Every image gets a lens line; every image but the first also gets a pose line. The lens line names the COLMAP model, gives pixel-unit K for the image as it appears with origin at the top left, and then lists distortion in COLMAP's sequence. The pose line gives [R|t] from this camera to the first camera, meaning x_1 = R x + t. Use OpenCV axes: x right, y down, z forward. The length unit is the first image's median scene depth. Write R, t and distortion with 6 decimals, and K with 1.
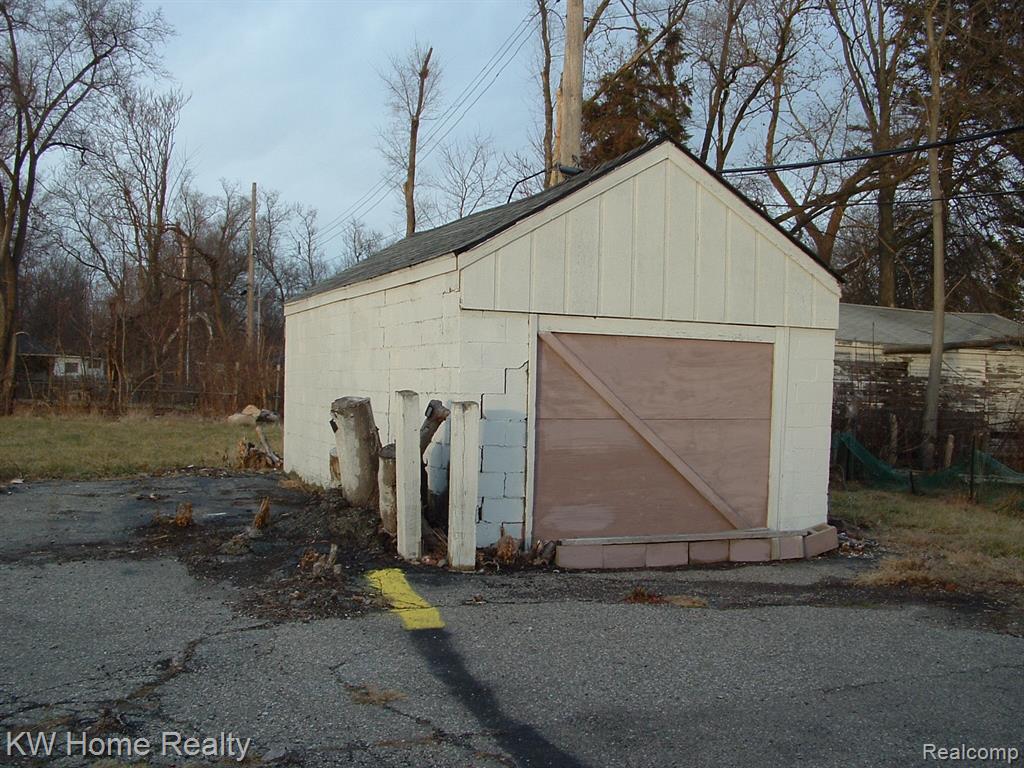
lens RADIAL K [[1216.9, 0, 510.7], [0, 1216.9, 406.0], [0, 0, 1]] dist [-0.254897, 0.310959]
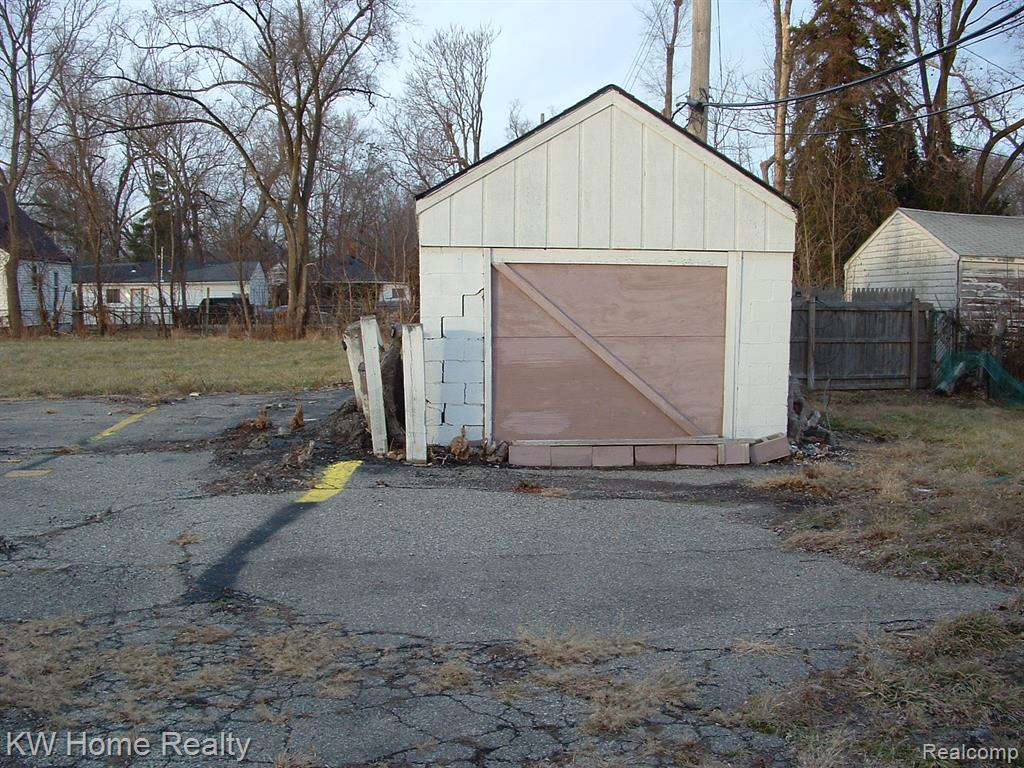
lens RADIAL K [[1216.9, 0, 510.7], [0, 1216.9, 406.0], [0, 0, 1]] dist [-0.254897, 0.310959]
pose [[0.954136, 0.007440, -0.299282, 0.372388], [0.012287, 0.997876, 0.063979, 0.001735], [0.299123, -0.064722, 0.952017, -0.110139]]
